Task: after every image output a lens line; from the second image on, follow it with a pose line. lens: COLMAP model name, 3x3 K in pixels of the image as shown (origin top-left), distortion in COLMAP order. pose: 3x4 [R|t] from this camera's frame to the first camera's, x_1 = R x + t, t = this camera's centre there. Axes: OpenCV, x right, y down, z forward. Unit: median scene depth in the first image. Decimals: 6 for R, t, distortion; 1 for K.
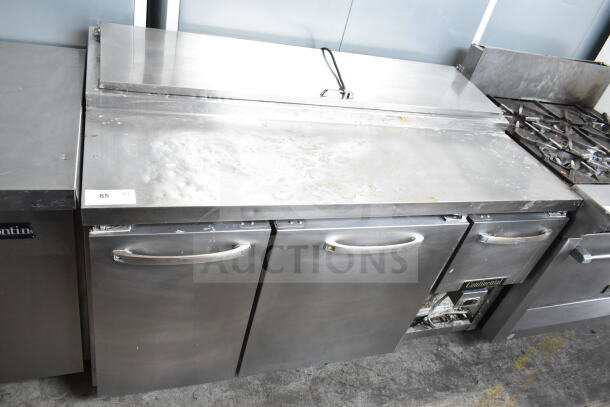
lens RADIAL K [[480.4, 0, 305.0], [0, 480.4, 203.5], [0, 0, 1]] dist [-0.006647, -0.001325]
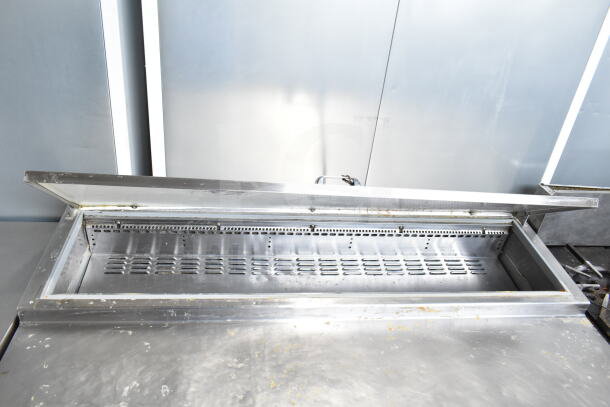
lens RADIAL K [[477.4, 0, 305.0], [0, 477.4, 203.5], [0, 0, 1]] dist [-0.004538, 0.004729]
pose [[0.971924, -0.008957, -0.235123, 0.196146], [-0.018542, 0.993252, -0.114485, -0.252549], [0.234562, 0.115630, 0.965200, 0.203086]]
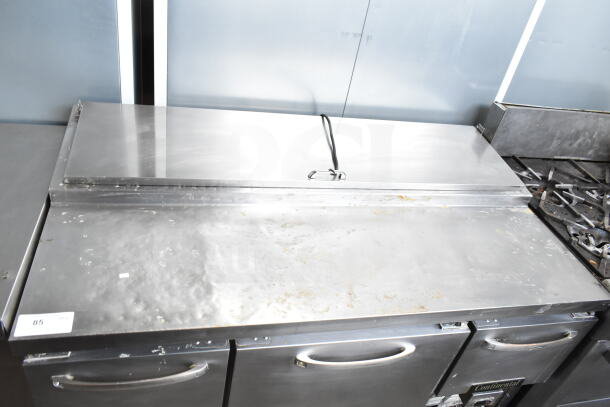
lens RADIAL K [[477.4, 0, 305.0], [0, 477.4, 203.5], [0, 0, 1]] dist [-0.004538, 0.004729]
pose [[0.993734, 0.010769, -0.111247, 0.118266], [-0.013330, 0.999663, -0.022297, -0.143297], [0.110969, 0.023640, 0.993543, 0.087251]]
